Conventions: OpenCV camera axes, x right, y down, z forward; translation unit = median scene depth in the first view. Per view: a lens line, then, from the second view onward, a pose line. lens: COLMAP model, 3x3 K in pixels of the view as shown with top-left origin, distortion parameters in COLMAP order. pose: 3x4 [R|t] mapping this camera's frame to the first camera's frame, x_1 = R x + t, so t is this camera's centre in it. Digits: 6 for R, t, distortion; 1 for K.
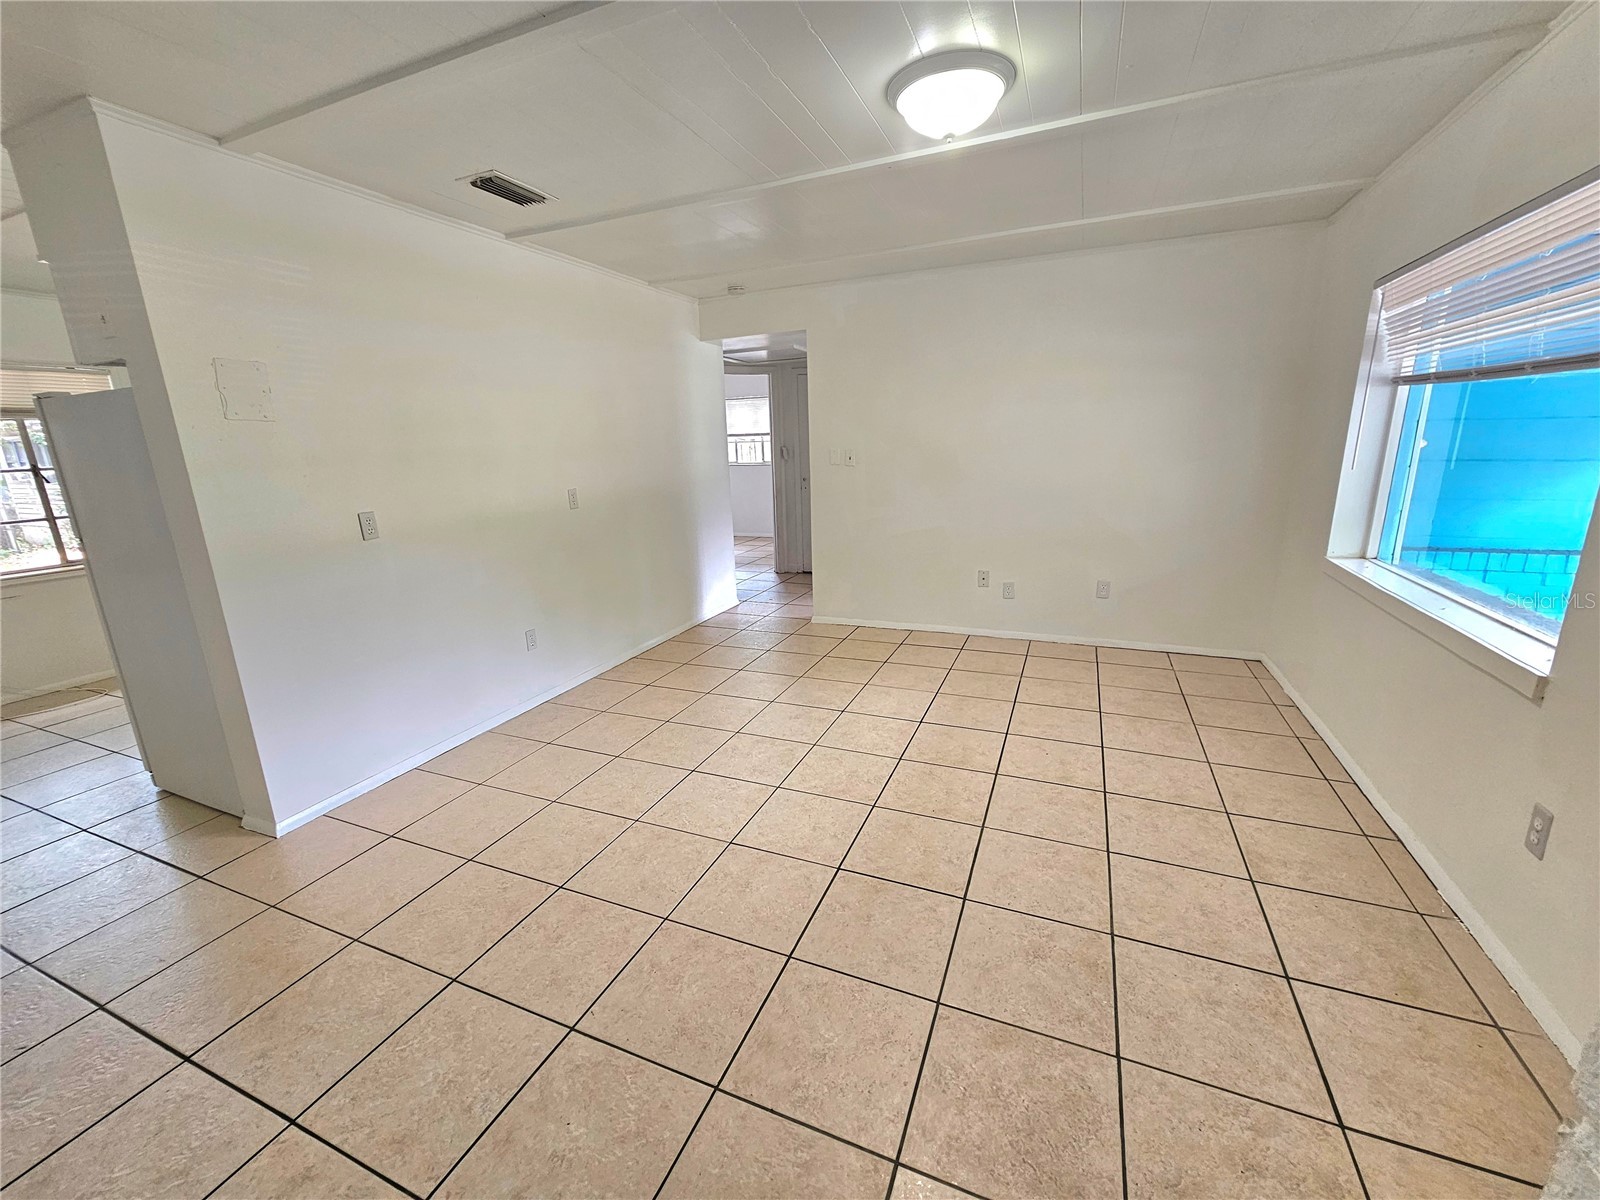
lens RADIAL K [[657.5, 0, 797.4], [0, 657.5, 607.1], [0, 0, 1]] dist [-0.004806, -0.000694]
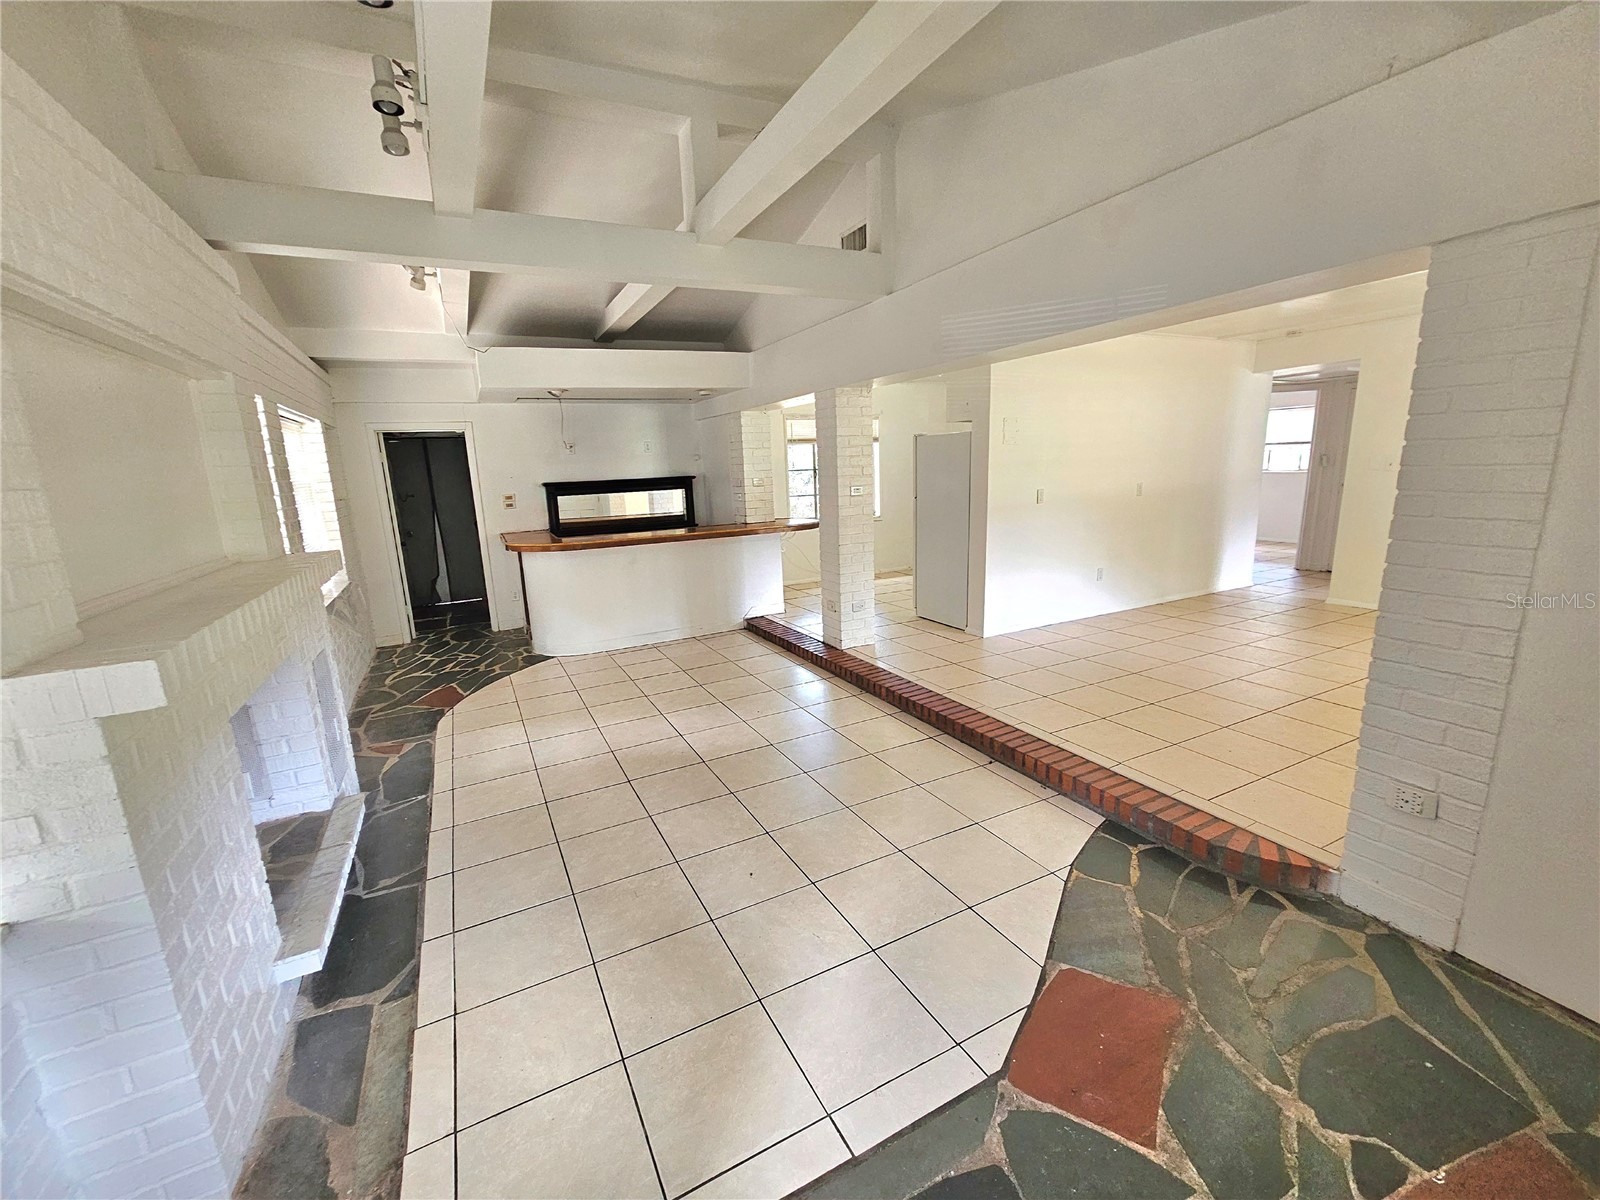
lens RADIAL K [[657.5, 0, 797.4], [0, 657.5, 607.1], [0, 0, 1]] dist [-0.004806, -0.000694]
pose [[0.765229, 0.136651, -0.629087, 0.034157], [-0.144957, 0.988691, 0.038437, 0.113572], [0.627225, 0.061778, 0.776384, -0.465369]]
